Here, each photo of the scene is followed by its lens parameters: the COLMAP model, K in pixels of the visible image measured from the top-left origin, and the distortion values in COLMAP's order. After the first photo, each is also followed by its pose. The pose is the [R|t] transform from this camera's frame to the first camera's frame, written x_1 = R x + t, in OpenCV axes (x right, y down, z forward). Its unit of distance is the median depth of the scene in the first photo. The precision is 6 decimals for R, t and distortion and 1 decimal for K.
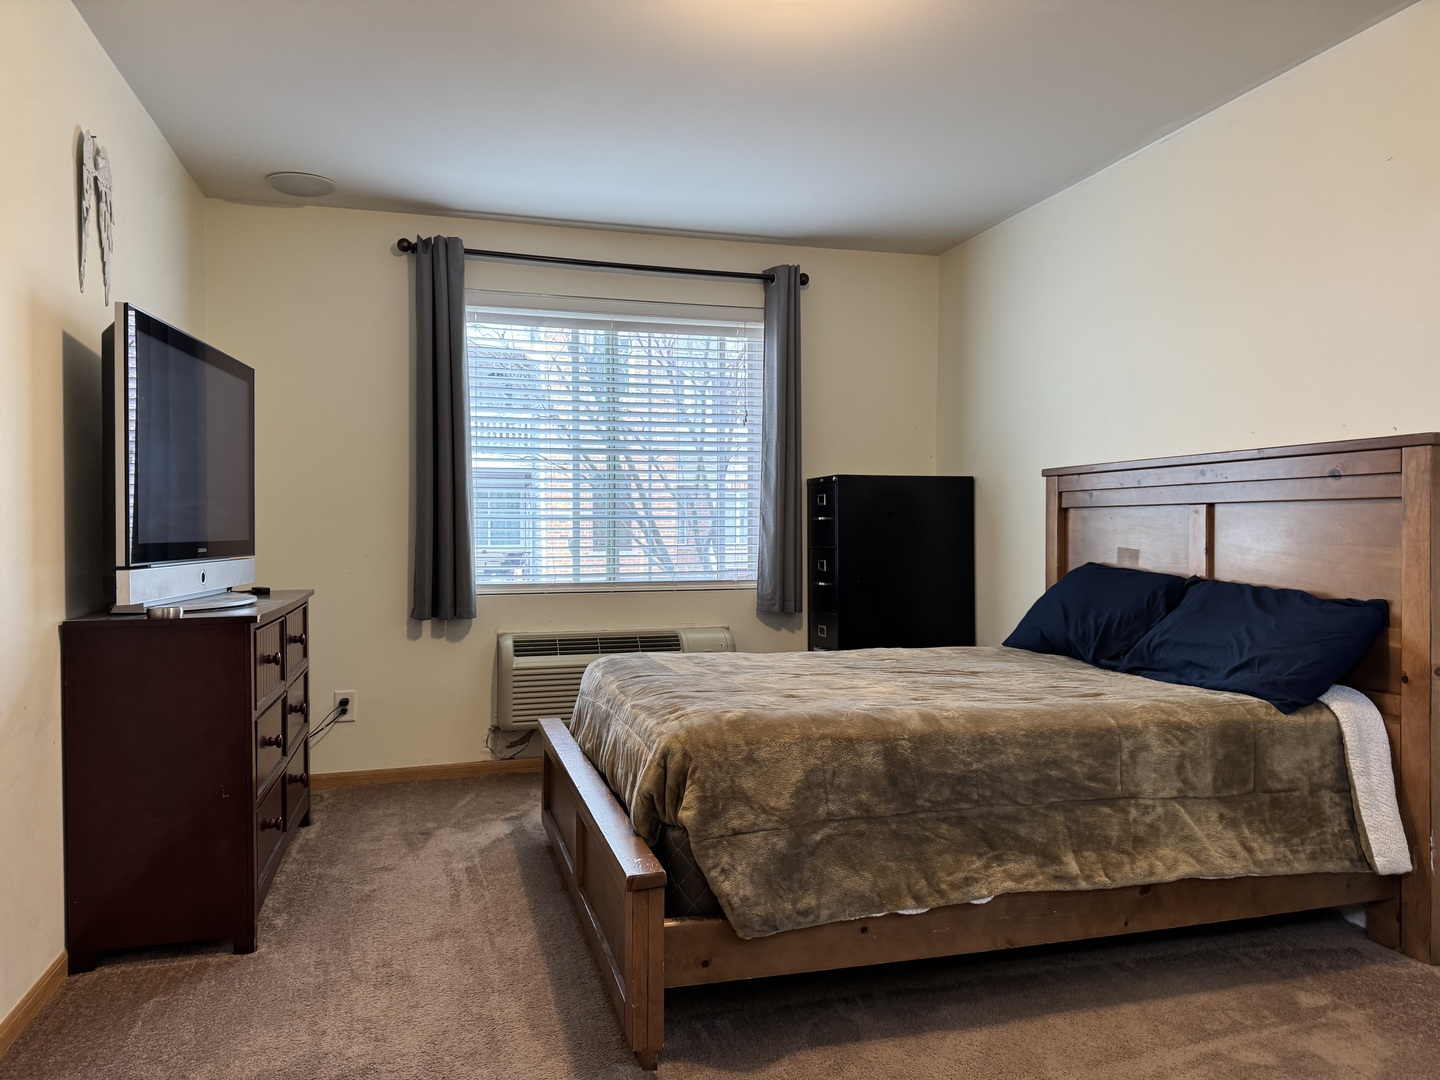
lens RADIAL K [[1012.4, 0, 714.8], [0, 1012.4, 533.3], [0, 0, 1]] dist [0.122576, -0.182242]
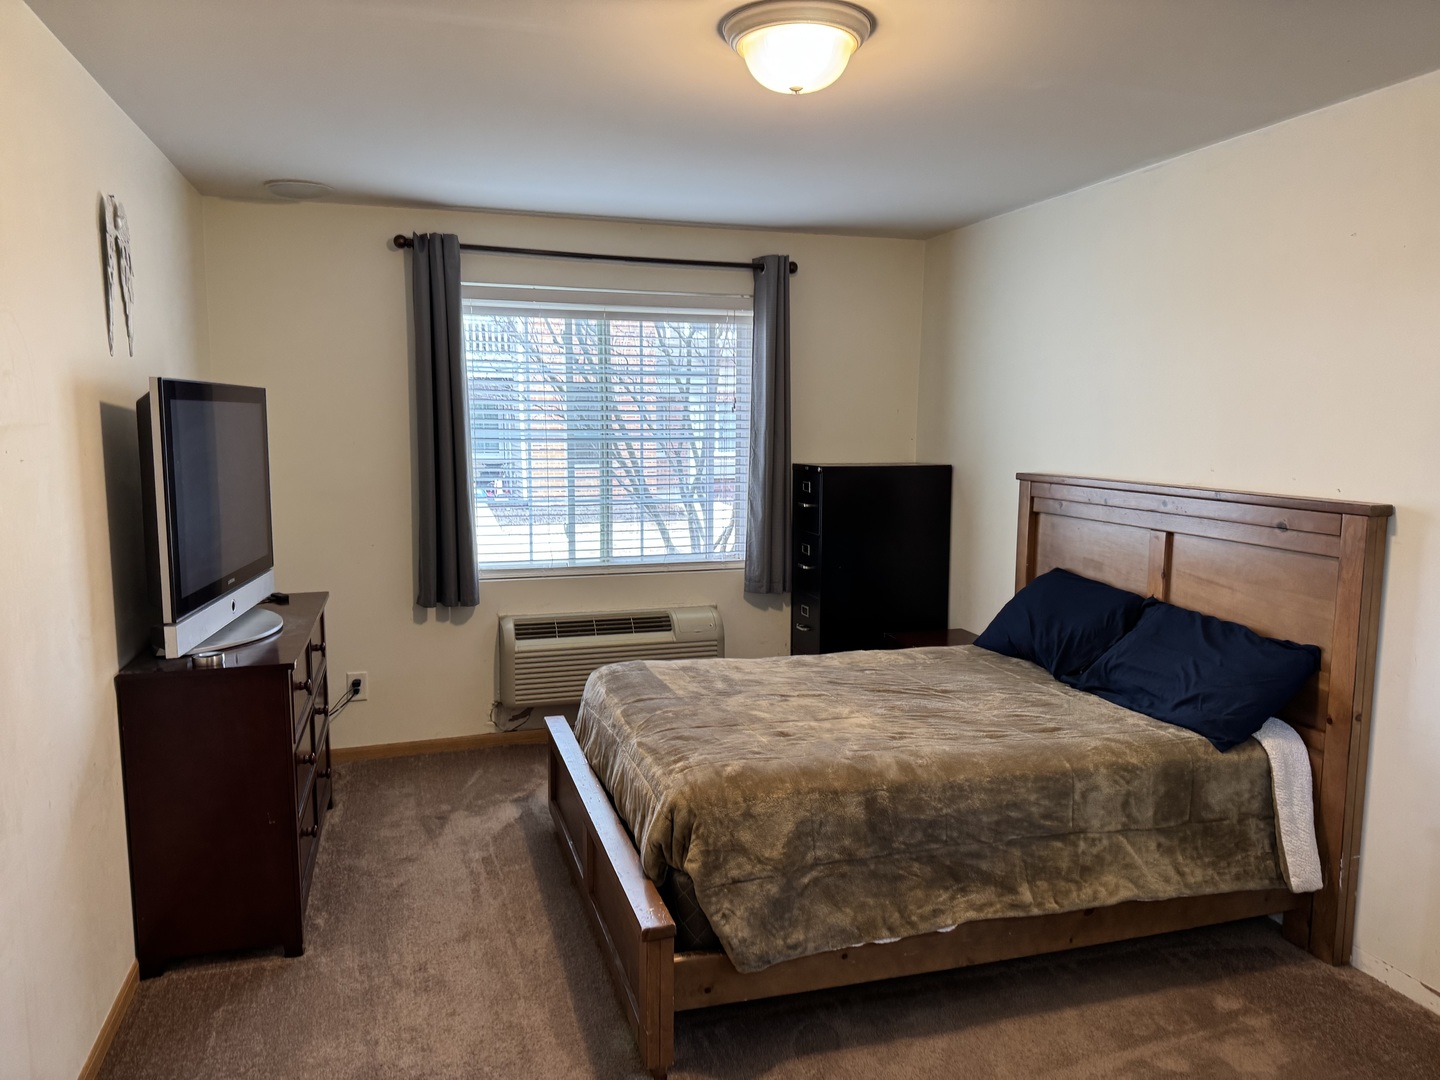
lens RADIAL K [[1009.7, 0, 710.4], [0, 1009.7, 537.9], [0, 0, 1]] dist [0.144740, -0.244928]
pose [[0.999808, 0.003862, 0.019197, -0.025919], [-0.005999, 0.993632, 0.112516, -0.185413], [-0.018640, -0.112610, 0.993464, -0.078844]]
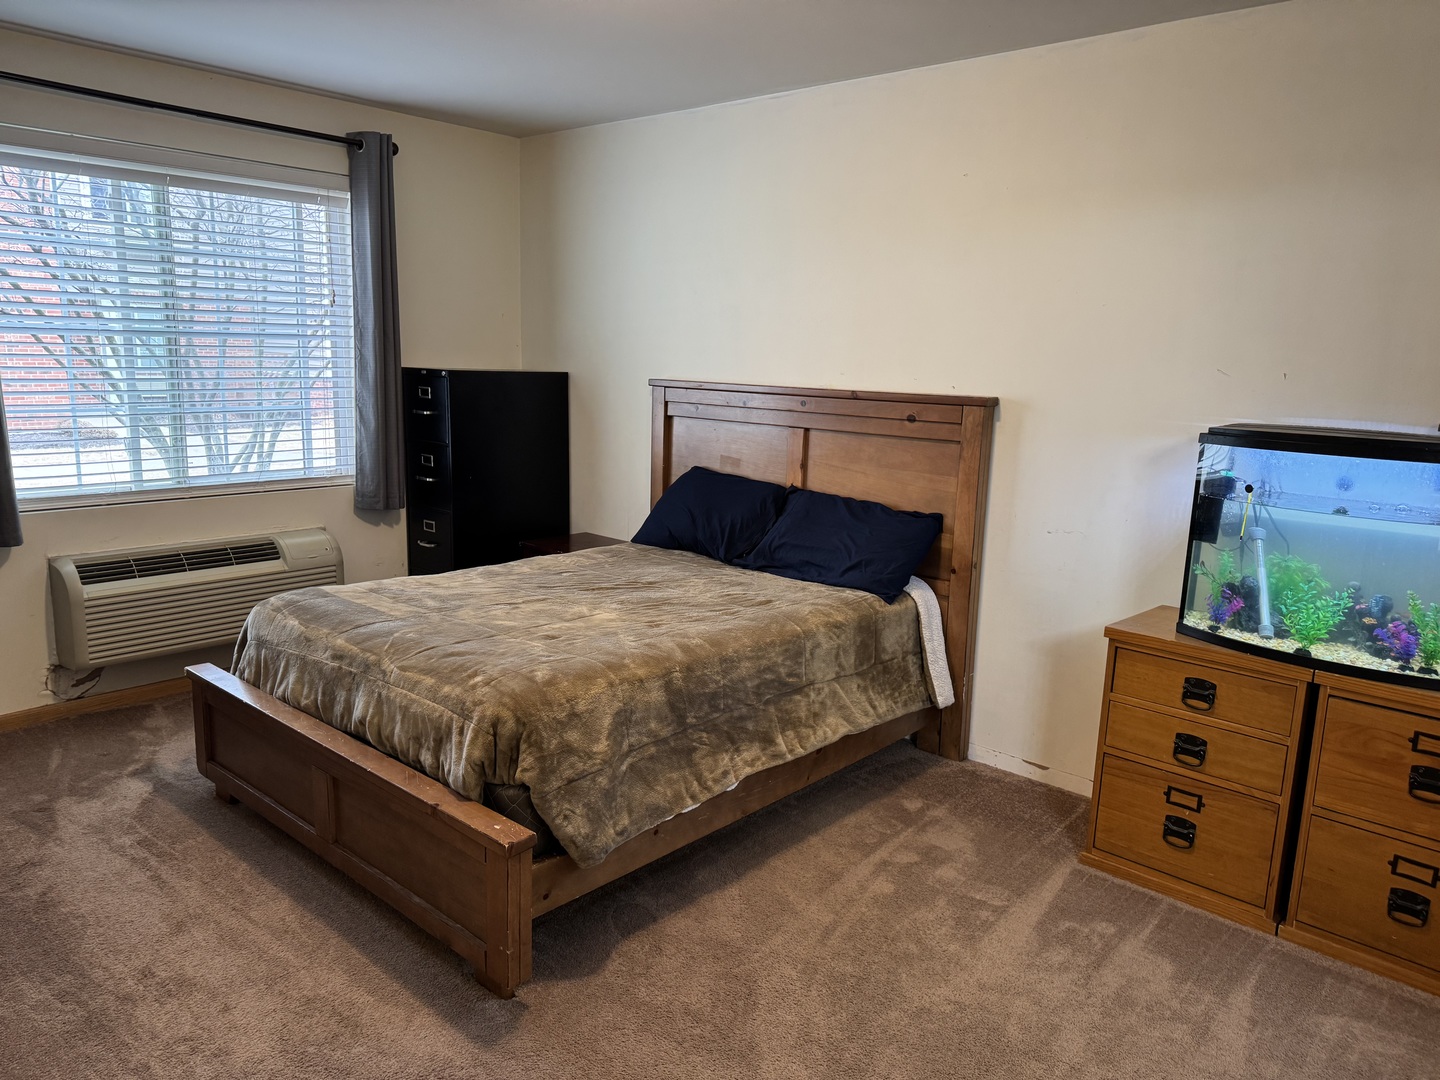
lens RADIAL K [[1012.4, 0, 714.8], [0, 1012.4, 533.3], [0, 0, 1]] dist [0.122576, -0.182242]
pose [[0.845131, -0.068898, 0.530101, -0.360249], [-0.027896, 0.984624, 0.172447, -0.147641], [-0.533831, -0.160528, 0.830214, 0.024539]]
